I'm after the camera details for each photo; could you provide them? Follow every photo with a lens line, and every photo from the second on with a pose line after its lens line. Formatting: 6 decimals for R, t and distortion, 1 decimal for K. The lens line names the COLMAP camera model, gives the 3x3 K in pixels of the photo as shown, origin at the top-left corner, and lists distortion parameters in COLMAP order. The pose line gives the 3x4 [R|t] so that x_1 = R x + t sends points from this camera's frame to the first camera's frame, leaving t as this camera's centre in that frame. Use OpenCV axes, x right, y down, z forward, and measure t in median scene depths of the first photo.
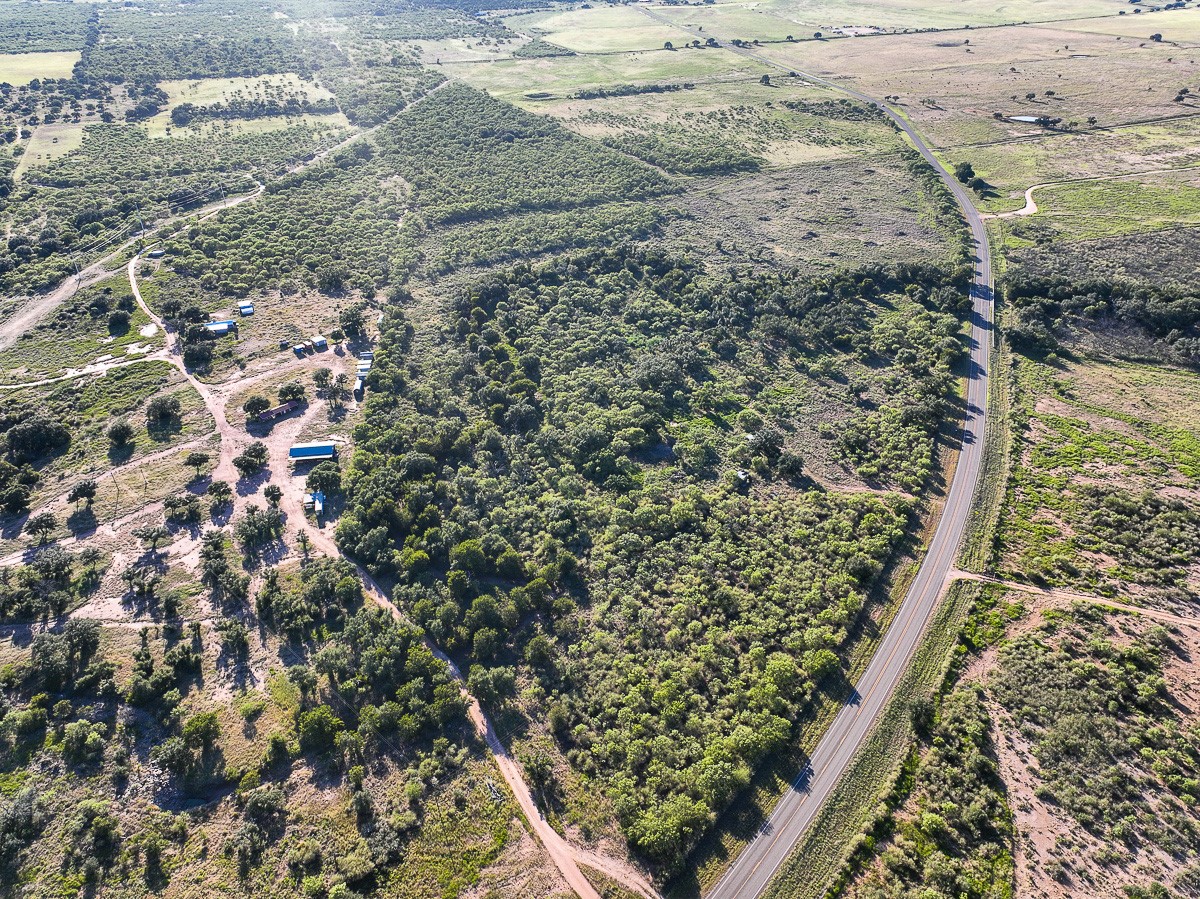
lens RADIAL K [[846.0, 0, 599.9], [0, 846.0, 452.4], [0, 0, 1]] dist [-0.006353, 0.025553]
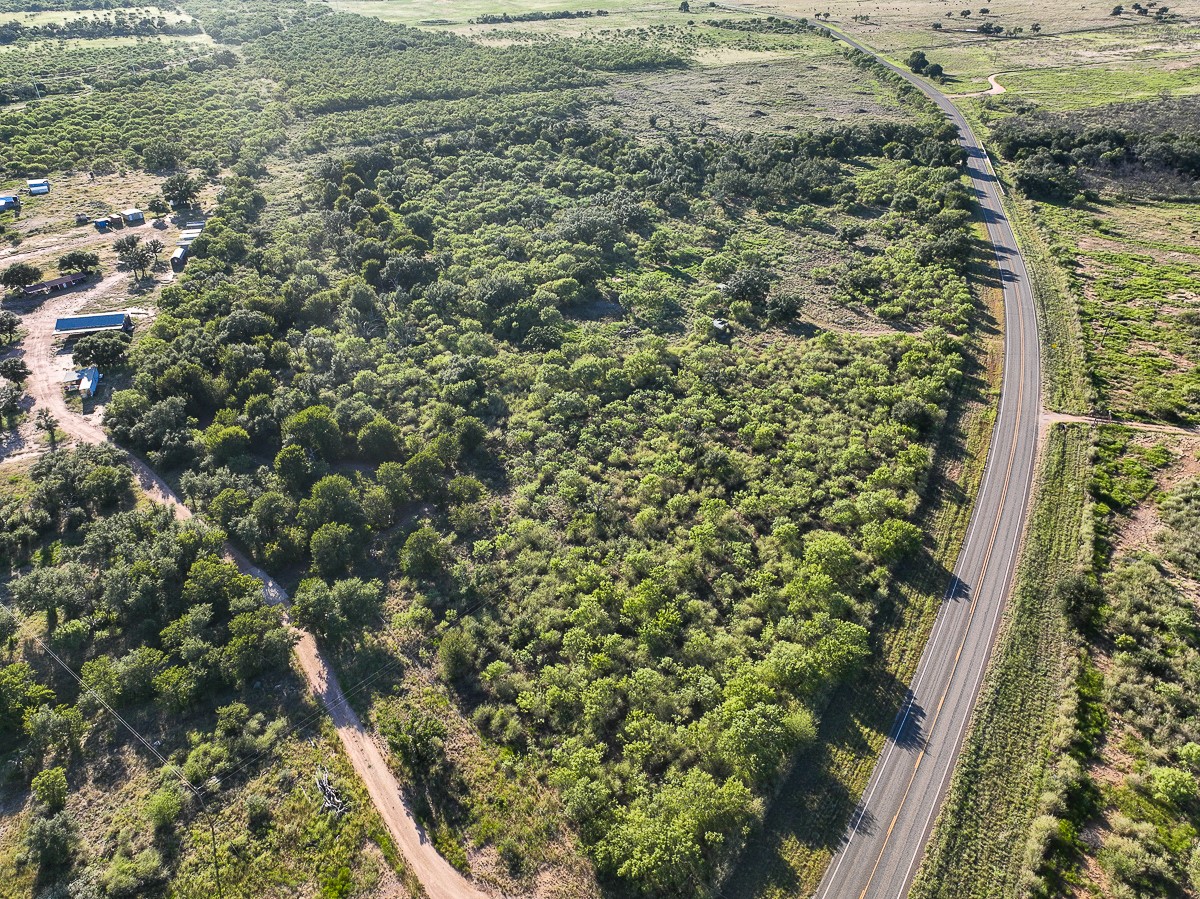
lens RADIAL K [[846.0, 0, 599.9], [0, 846.0, 452.4], [0, 0, 1]] dist [-0.006353, 0.025553]
pose [[0.995105, -0.049436, 0.085575, 0.002985], [0.049318, 0.998777, 0.003488, 0.135491], [-0.085643, 0.000749, 0.996326, 0.321598]]
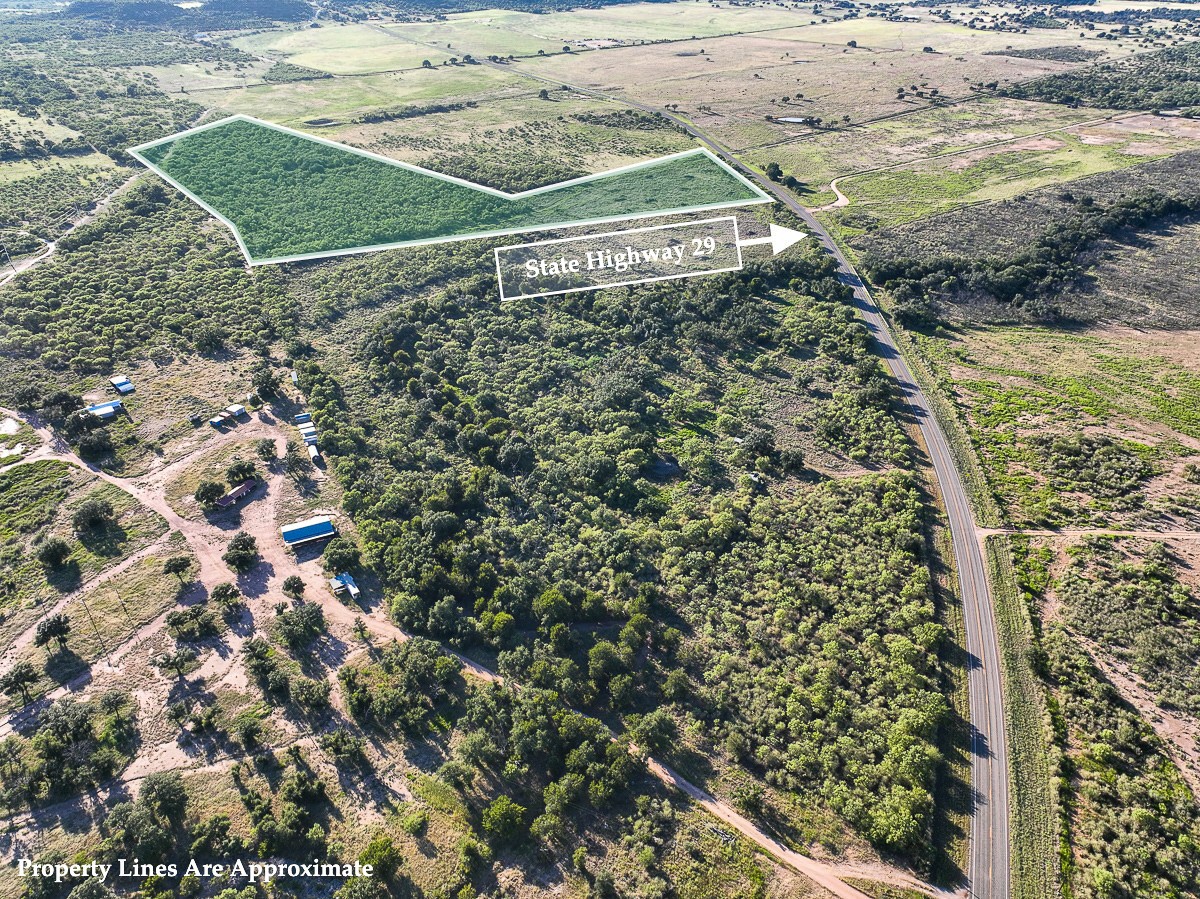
lens RADIAL K [[846.0, 0, 599.9], [0, 846.0, 452.4], [0, 0, 1]] dist [-0.006353, 0.025553]
pose [[0.949588, -0.159554, 0.269862, -0.308293], [0.162948, 0.986585, 0.009932, -0.048278], [-0.267826, 0.034542, 0.962848, 0.049242]]
